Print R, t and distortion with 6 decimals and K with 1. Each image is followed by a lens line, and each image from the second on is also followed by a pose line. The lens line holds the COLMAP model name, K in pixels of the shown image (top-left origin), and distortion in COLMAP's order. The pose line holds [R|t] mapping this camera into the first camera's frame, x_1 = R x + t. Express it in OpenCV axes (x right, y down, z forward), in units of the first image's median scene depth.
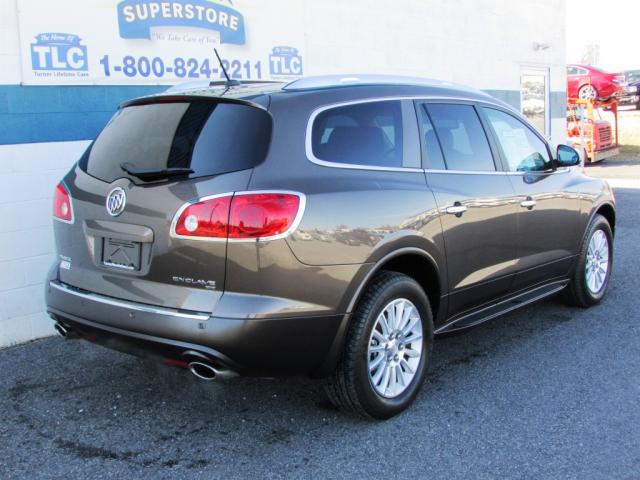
lens RADIAL K [[810.4, 0, 318.8], [0, 810.4, 243.6], [0, 0, 1]] dist [0.026411, 0.000000]
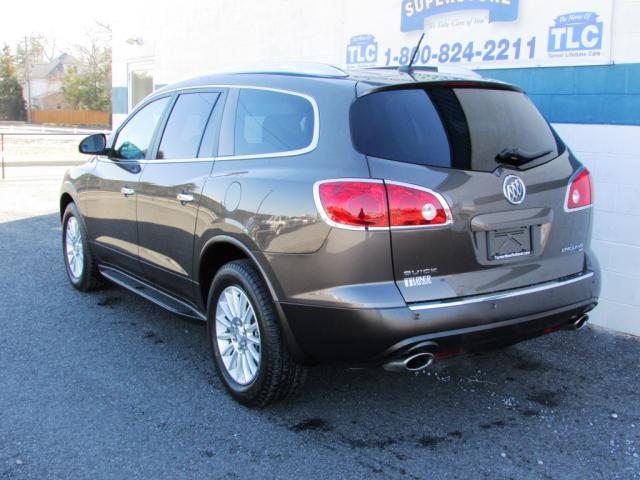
lens RADIAL K [[810.4, 0, 258.4], [0, 810.4, 227.3], [0, 0, 1]] dist [0.026411, 0.000000]
pose [[-0.293319, 0.182044, -0.938522, 0.889714], [-0.144337, 0.962017, 0.231712, -0.210934], [0.945056, 0.203429, -0.255902, 1.091976]]
